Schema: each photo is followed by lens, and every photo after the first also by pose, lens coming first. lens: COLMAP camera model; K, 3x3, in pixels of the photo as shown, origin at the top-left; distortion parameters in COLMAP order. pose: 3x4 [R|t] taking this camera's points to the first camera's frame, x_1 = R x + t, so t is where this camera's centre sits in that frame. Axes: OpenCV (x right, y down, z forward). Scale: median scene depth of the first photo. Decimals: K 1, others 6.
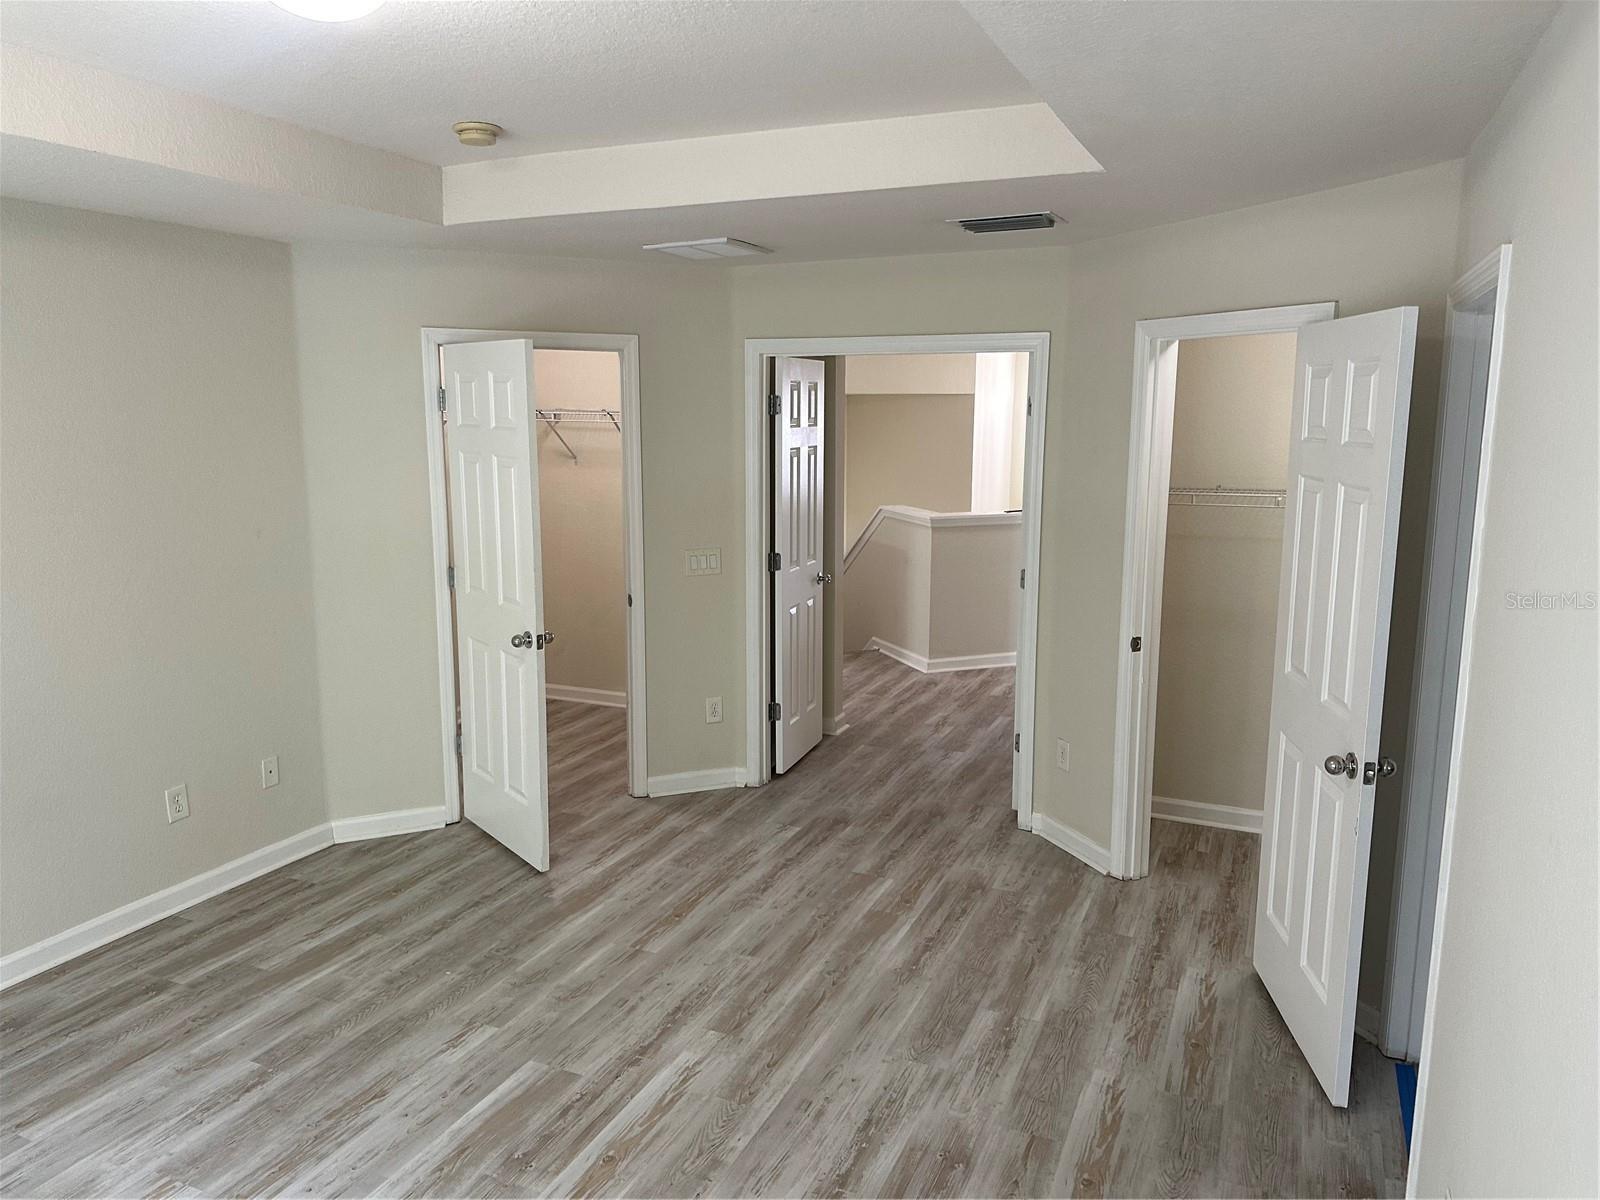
lens RADIAL K [[1130.3, 0, 791.0], [0, 1130.3, 591.8], [0, 0, 1]] dist [0.034365, -0.050381]
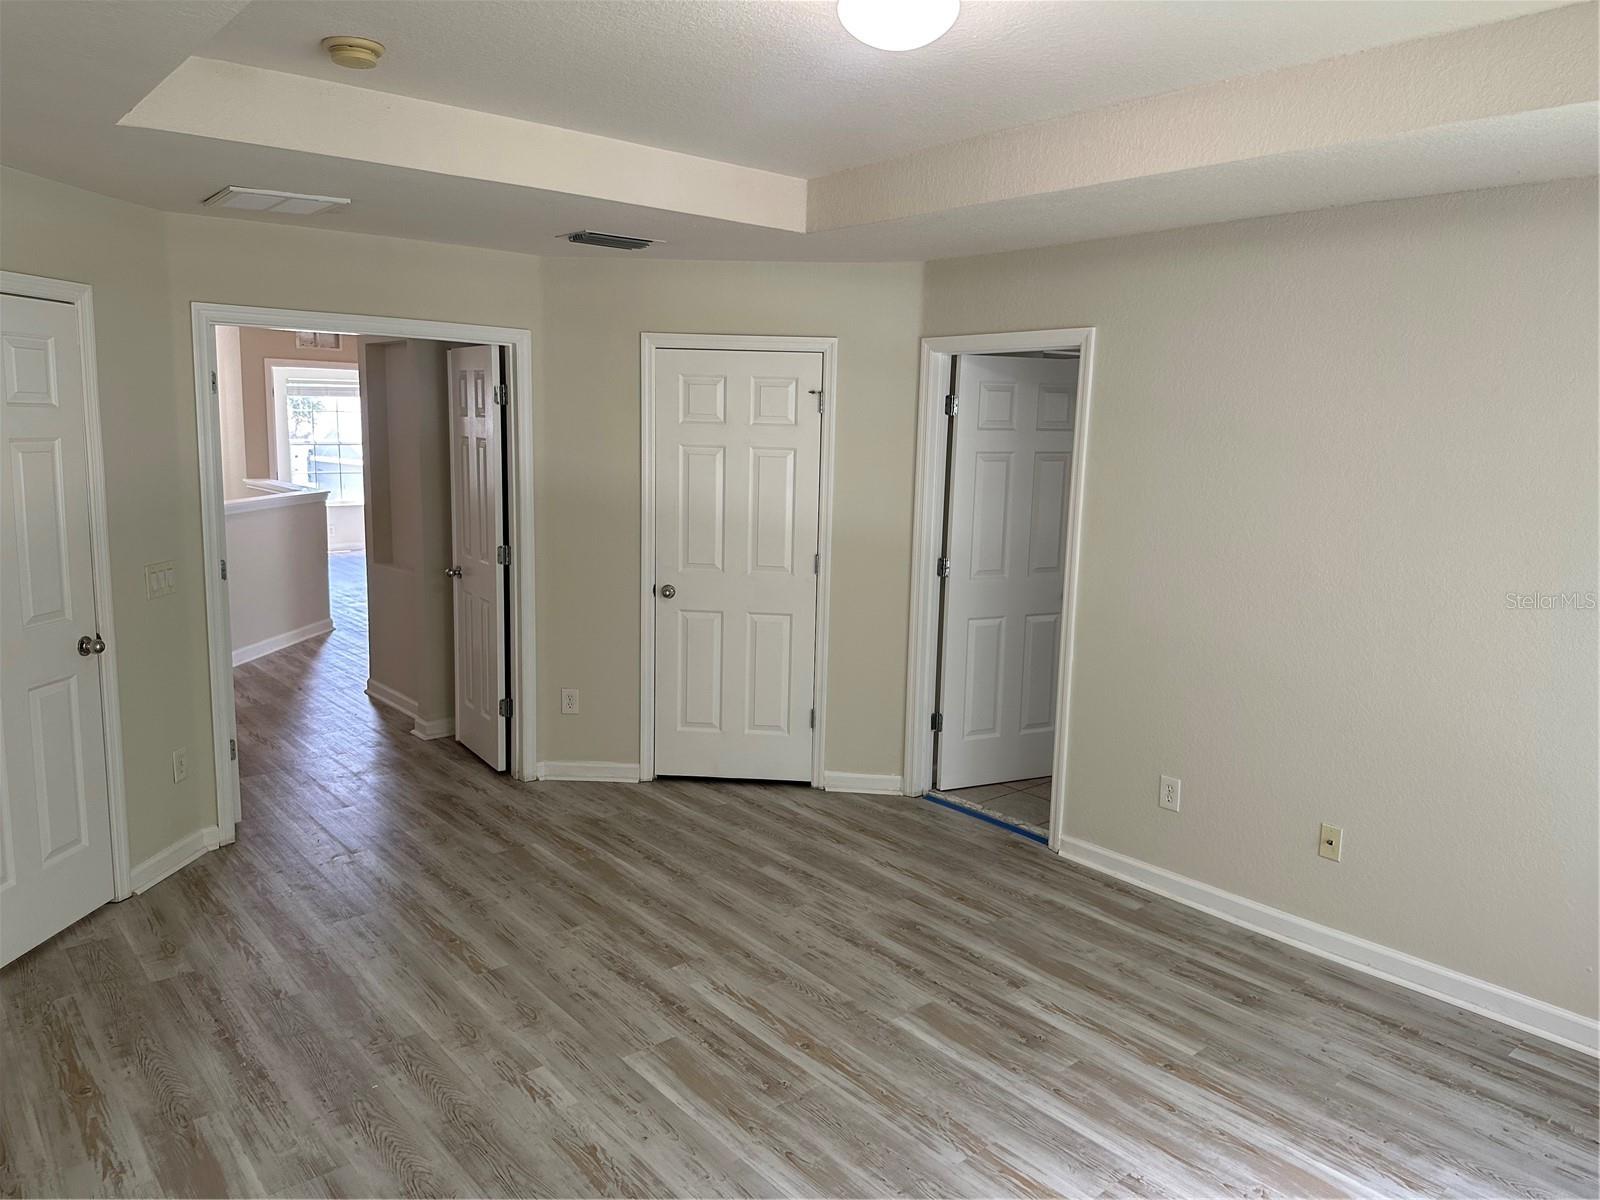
lens RADIAL K [[1130.3, 0, 793.8], [0, 1130.3, 604.4], [0, 0, 1]] dist [0.034365, -0.050381]
pose [[0.442590, -0.148645, 0.884318, -0.813326], [0.131228, 0.986285, 0.100107, -0.047407], [-0.887070, 0.071741, 0.456027, 0.321378]]
